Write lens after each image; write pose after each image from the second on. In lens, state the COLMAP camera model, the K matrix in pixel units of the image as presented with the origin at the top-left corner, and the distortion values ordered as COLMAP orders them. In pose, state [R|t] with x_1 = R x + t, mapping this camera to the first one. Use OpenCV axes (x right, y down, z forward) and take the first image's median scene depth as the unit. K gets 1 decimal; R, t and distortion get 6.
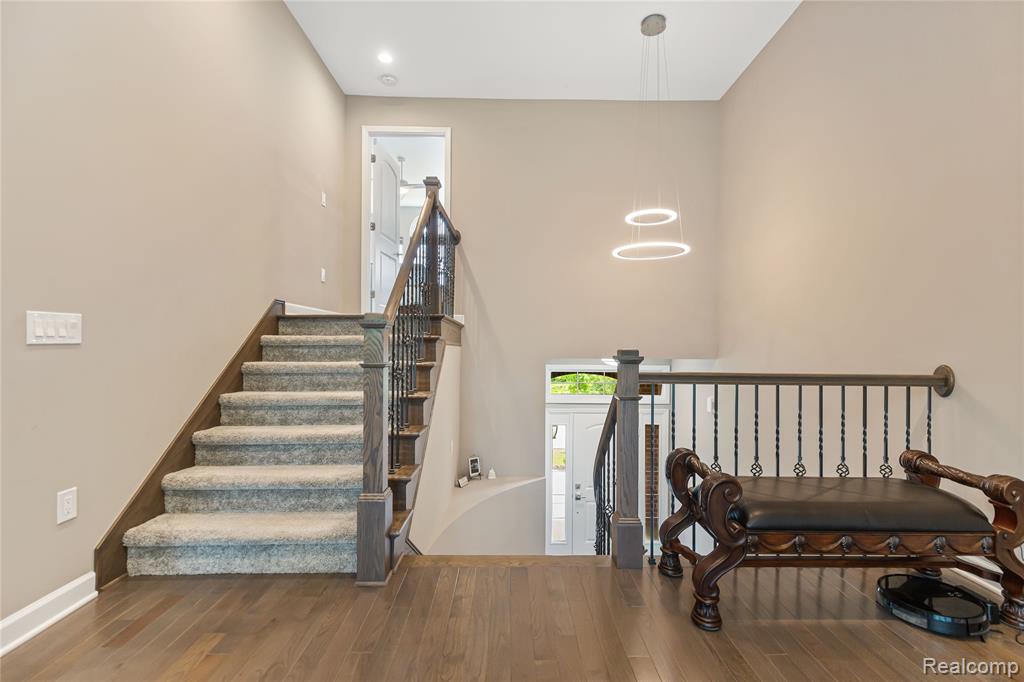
lens RADIAL K [[475.5, 0, 519.4], [0, 475.5, 344.5], [0, 0, 1]] dist [0.001429, 0.002723]
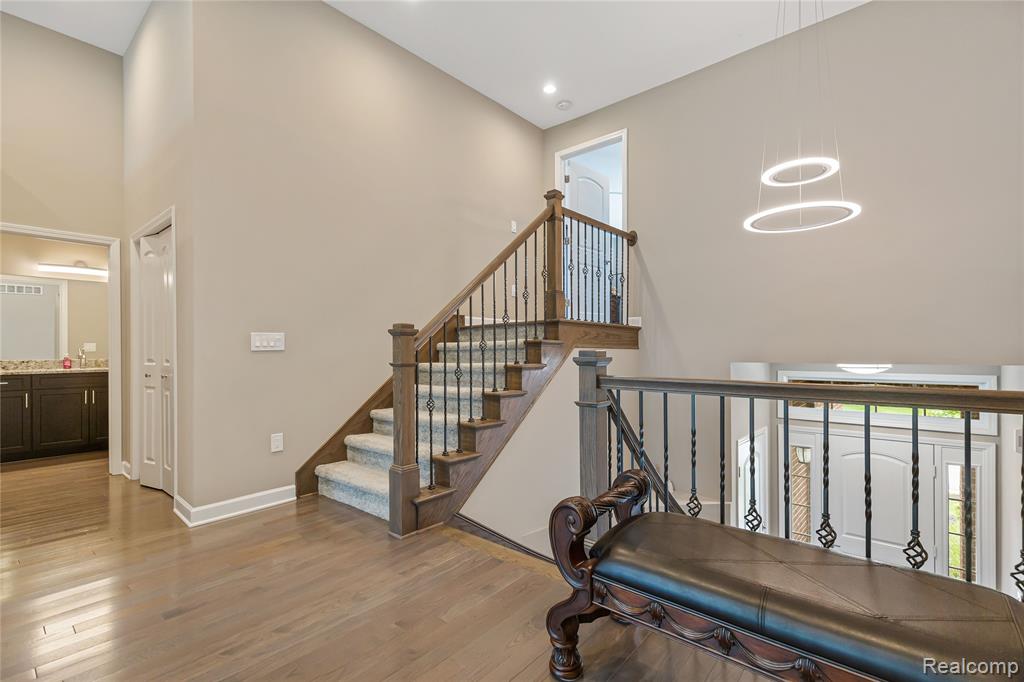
lens RADIAL K [[475.5, 0, 520.5], [0, 475.5, 345.9], [0, 0, 1]] dist [0.001429, 0.002723]
pose [[0.743803, -0.015452, -0.668220, 0.652209], [0.010853, 0.999880, -0.011041, 0.008316], [0.668310, 0.000960, 0.743882, 0.219282]]
